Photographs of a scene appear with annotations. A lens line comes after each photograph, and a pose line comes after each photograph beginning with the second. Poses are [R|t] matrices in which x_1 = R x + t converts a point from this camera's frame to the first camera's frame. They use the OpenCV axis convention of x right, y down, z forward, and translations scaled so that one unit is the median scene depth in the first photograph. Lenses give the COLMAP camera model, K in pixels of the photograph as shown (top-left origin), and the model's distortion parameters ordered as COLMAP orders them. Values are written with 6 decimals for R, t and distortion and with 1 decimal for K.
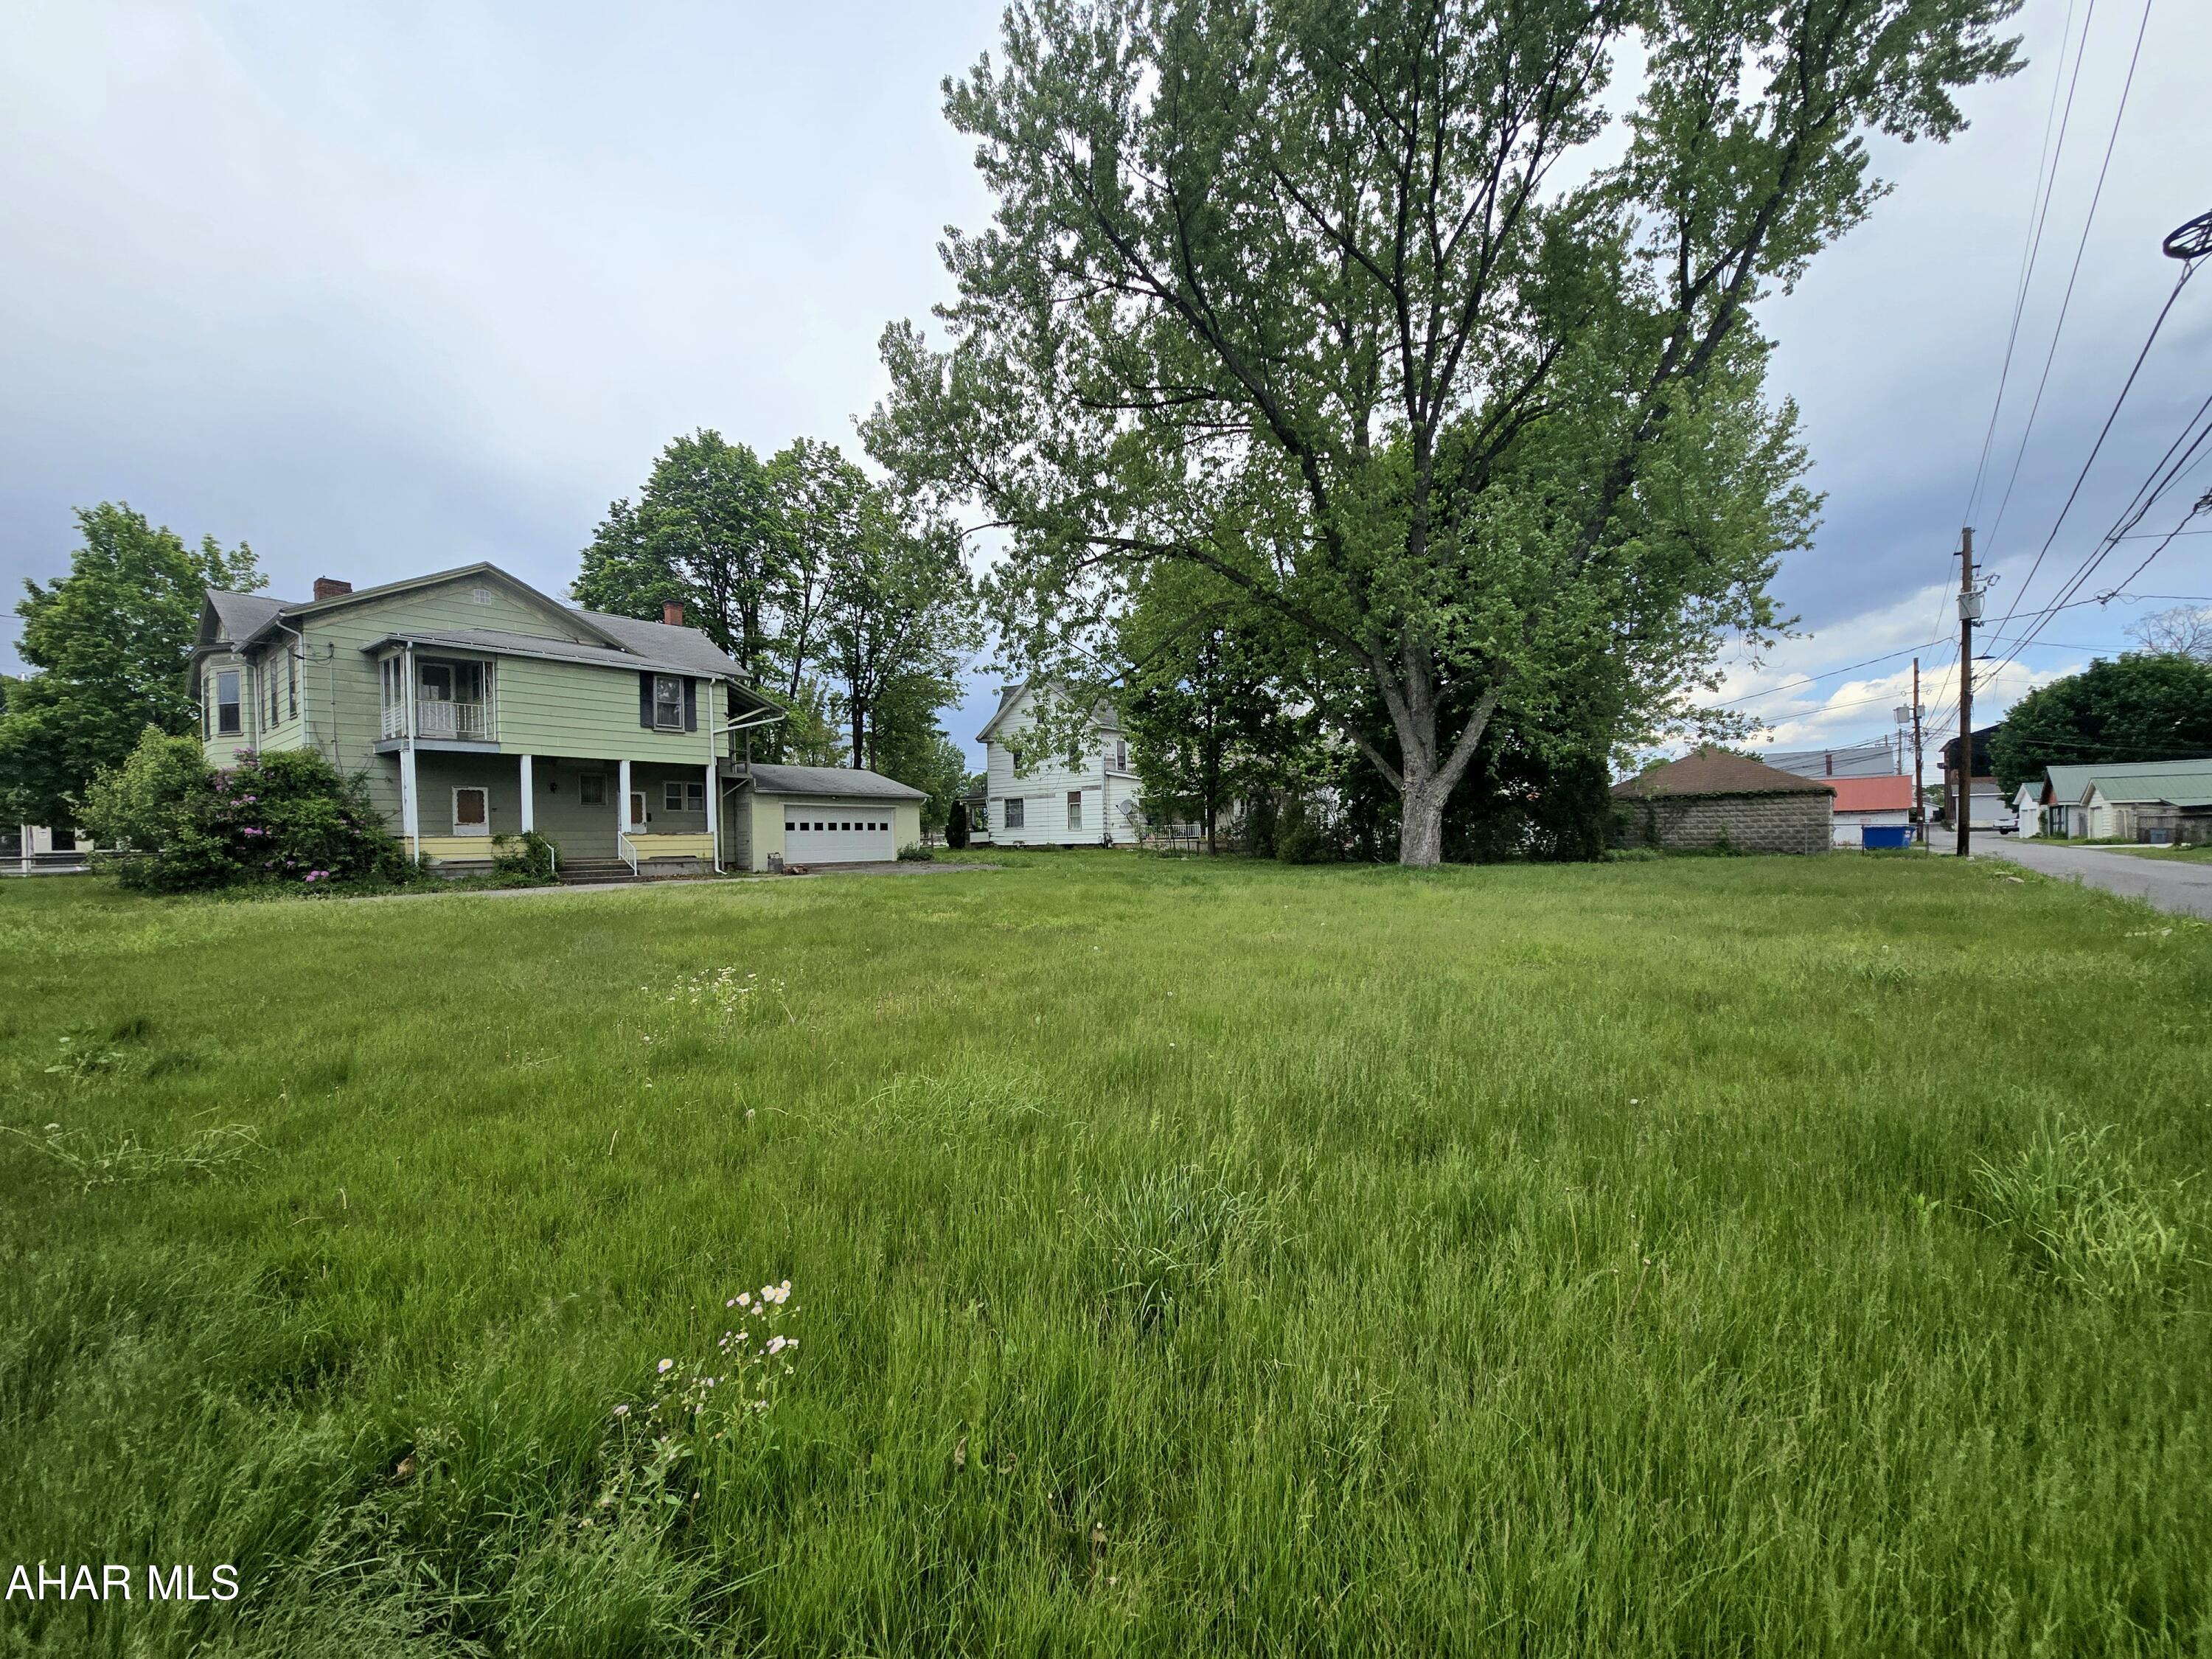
lens RADIAL K [[894.0, 0, 1104.8], [0, 894.0, 837.6], [0, 0, 1]] dist [-0.000458, 0.000873]
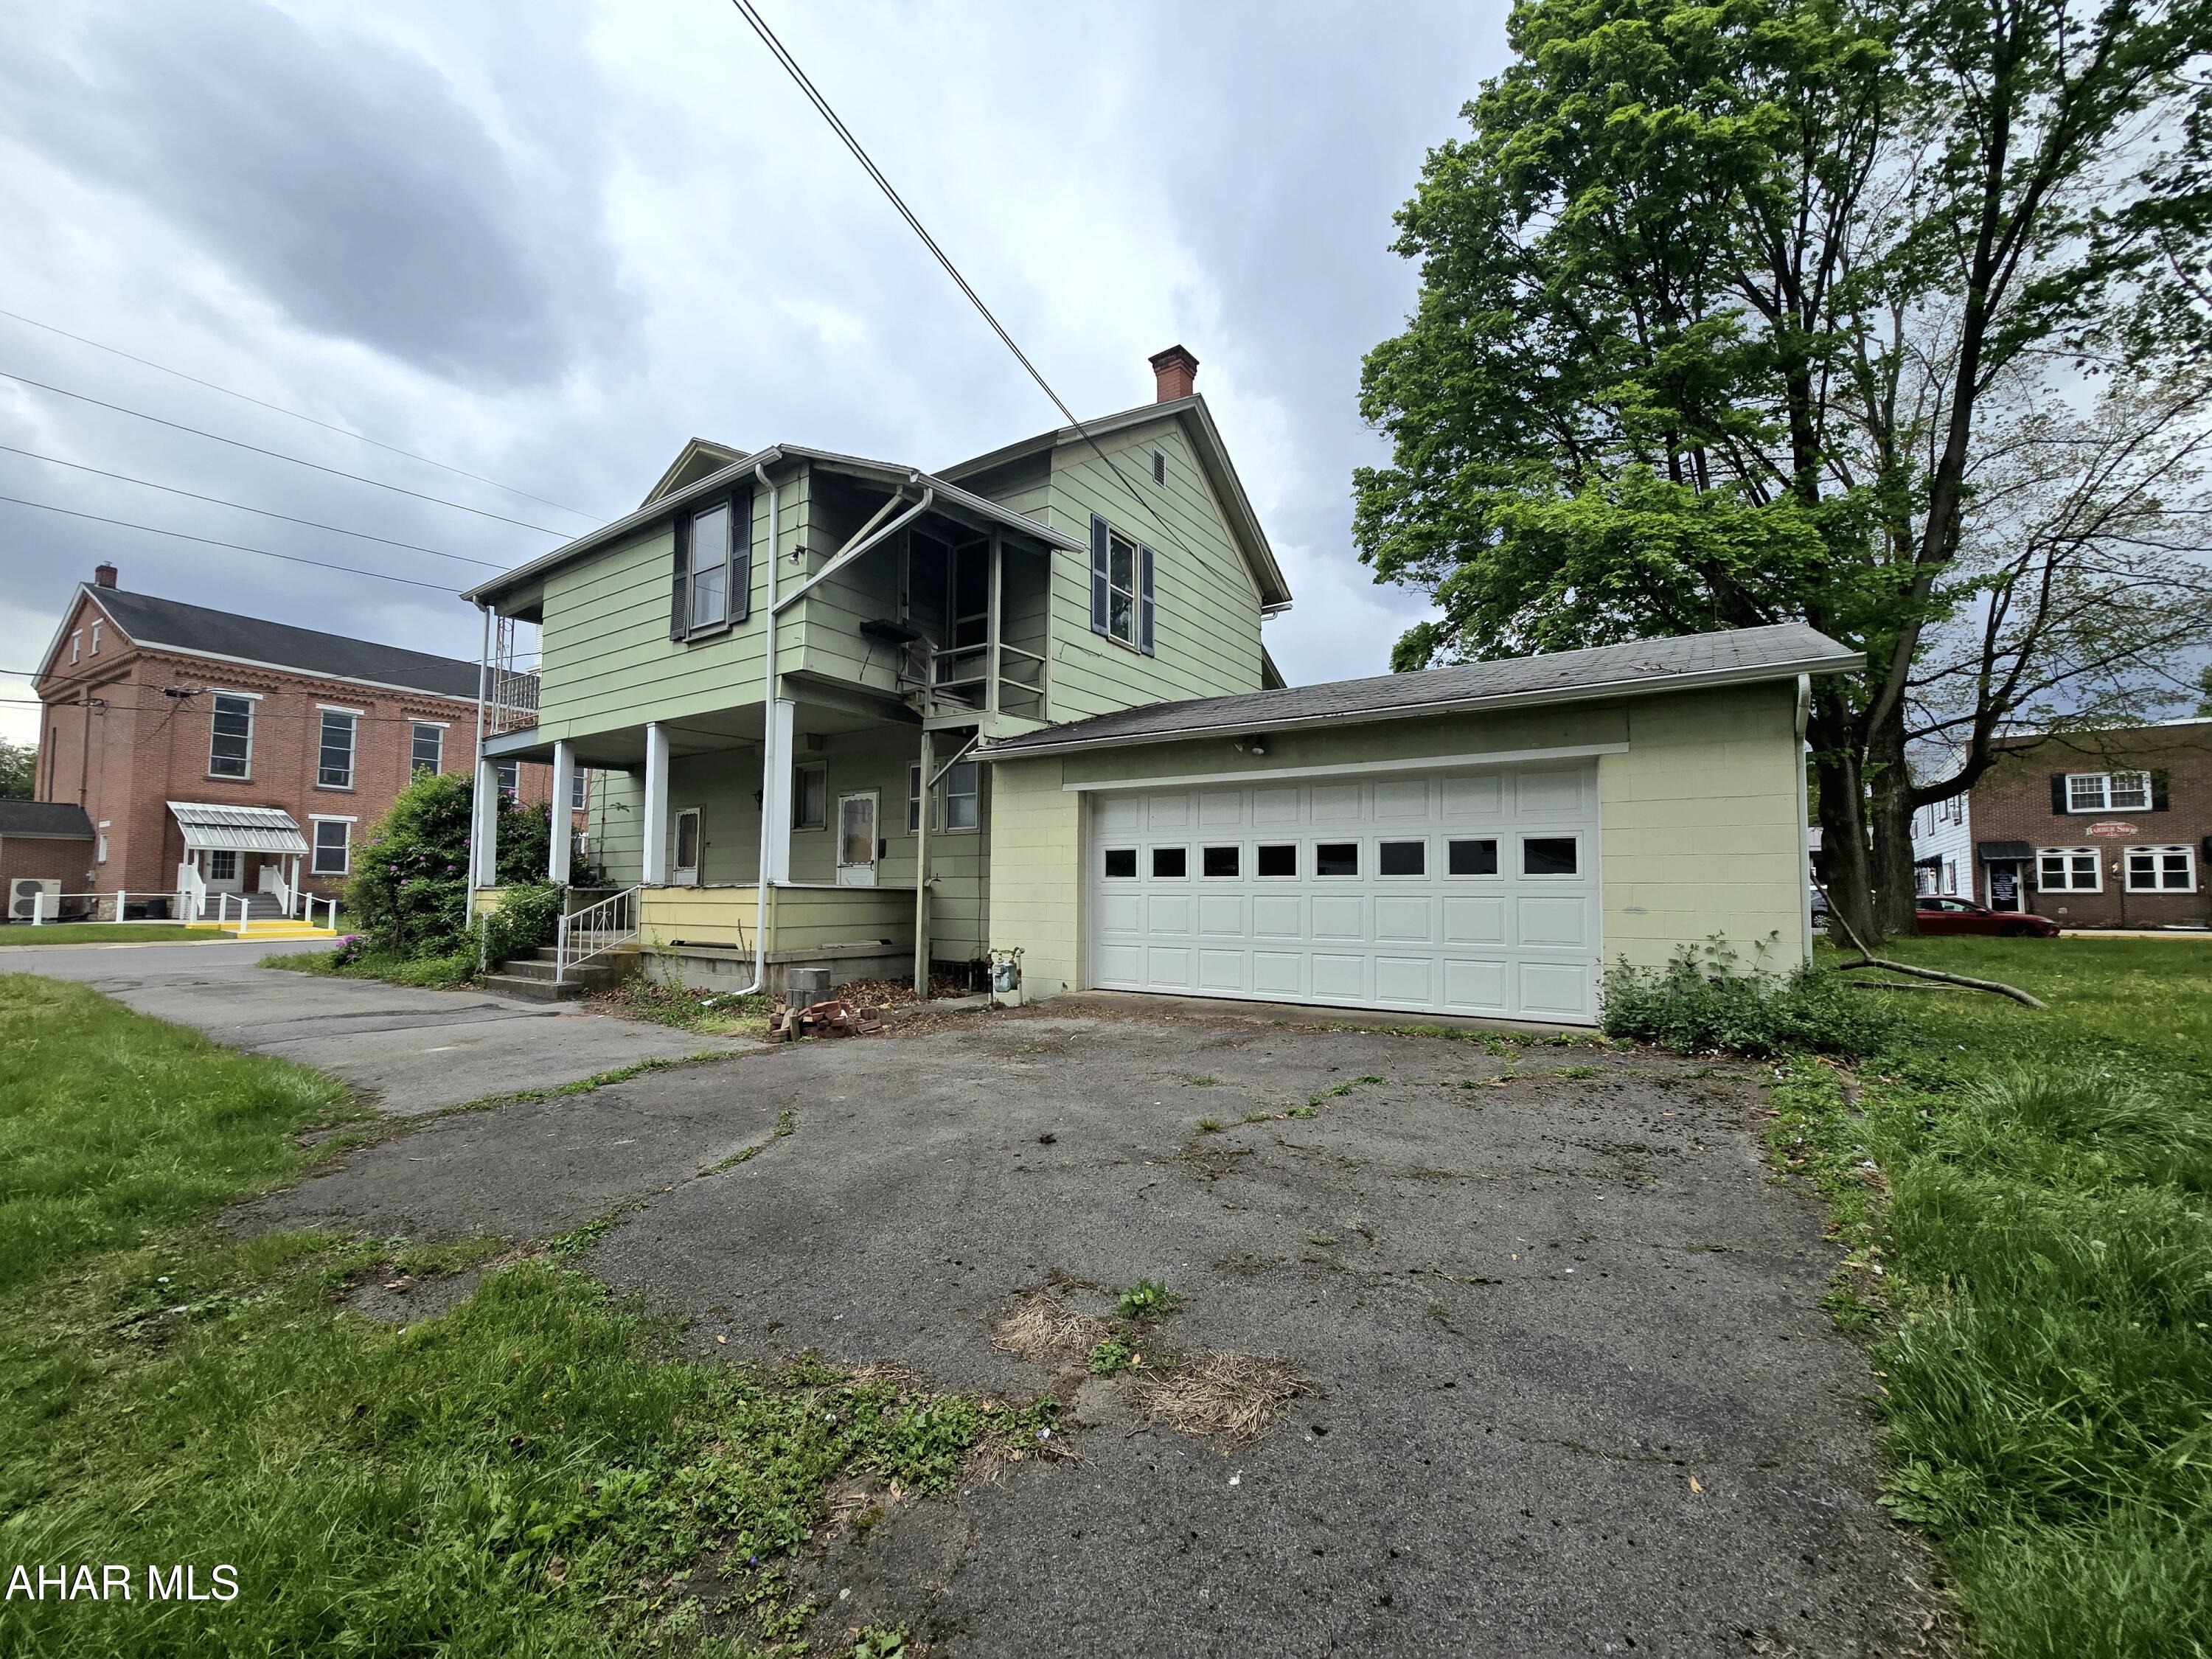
lens RADIAL K [[894.0, 0, 1106.2], [0, 894.0, 835.0], [0, 0, 1]] dist [-0.000458, 0.000873]
pose [[0.063479, -0.053955, -0.996524, -0.071542], [-0.008432, 0.998473, -0.054598, -0.007081], [0.997948, 0.011868, 0.062927, 1.190029]]
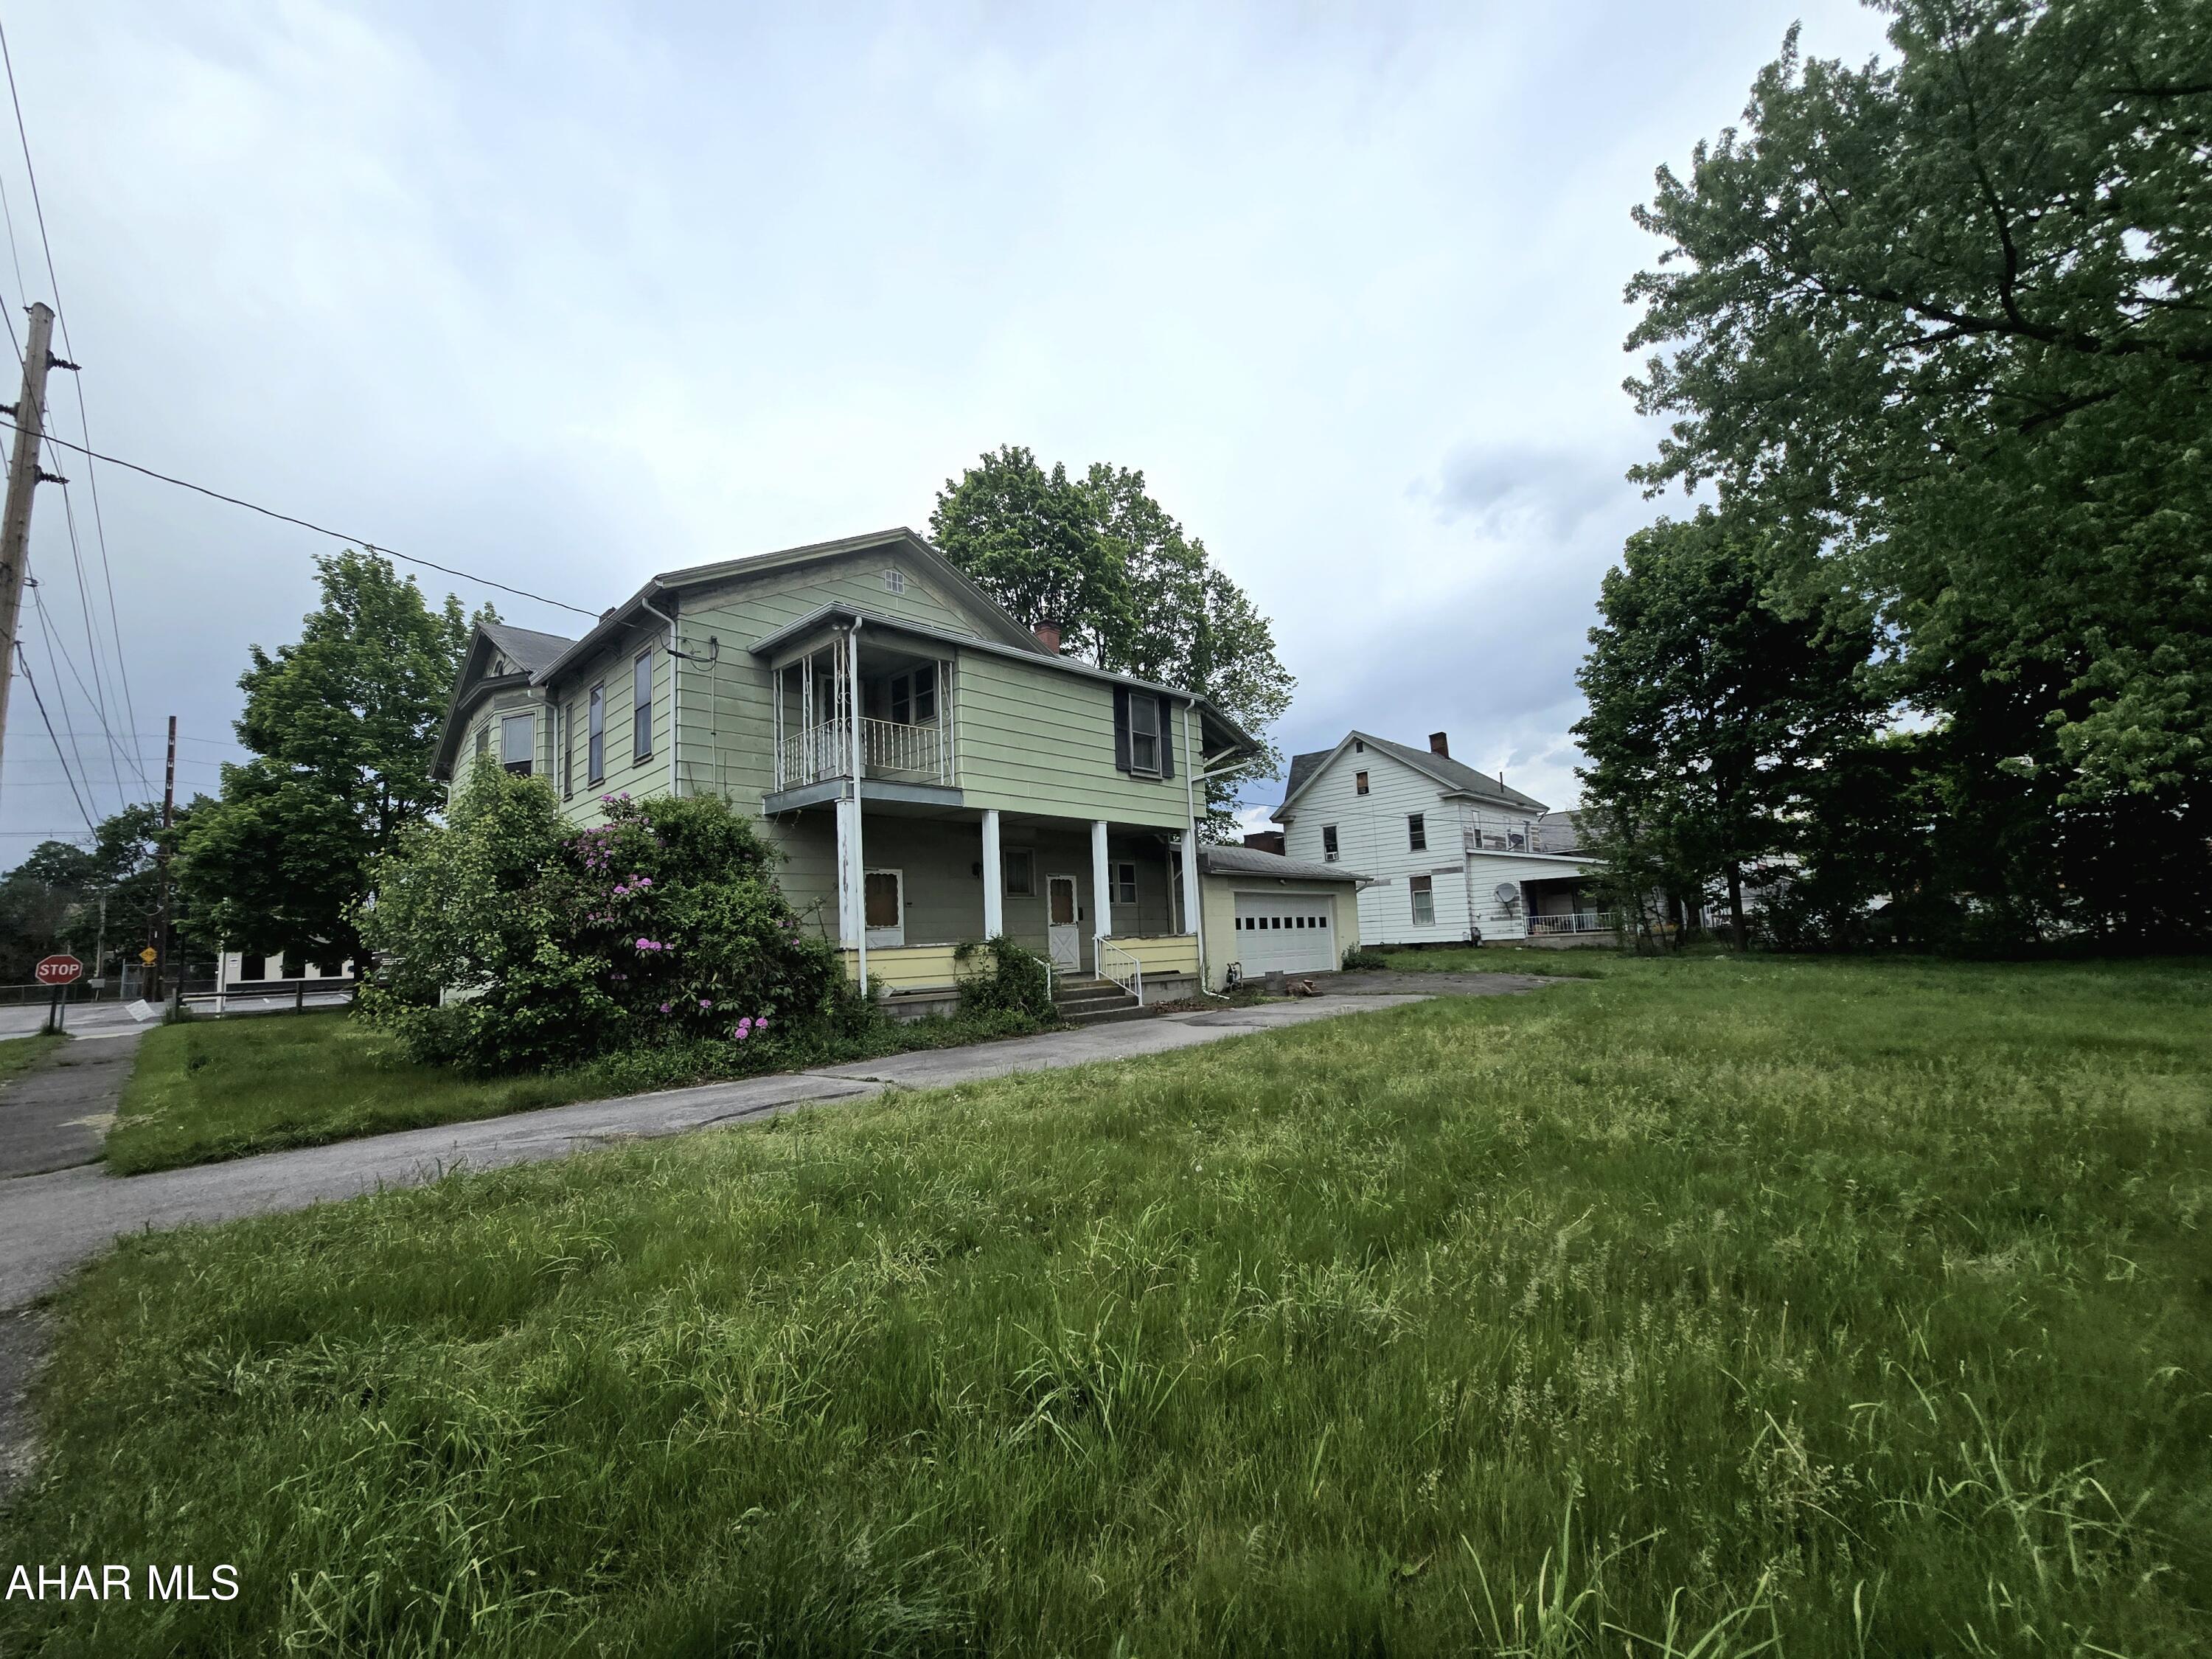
lens RADIAL K [[894.0, 0, 1111.1], [0, 894.0, 843.3], [0, 0, 1]] dist [-0.000458, 0.000873]
pose [[0.995402, -0.034693, -0.089286, -0.468322], [0.024797, 0.993662, -0.109640, -0.001335], [0.092524, 0.106921, 0.989953, 0.370619]]
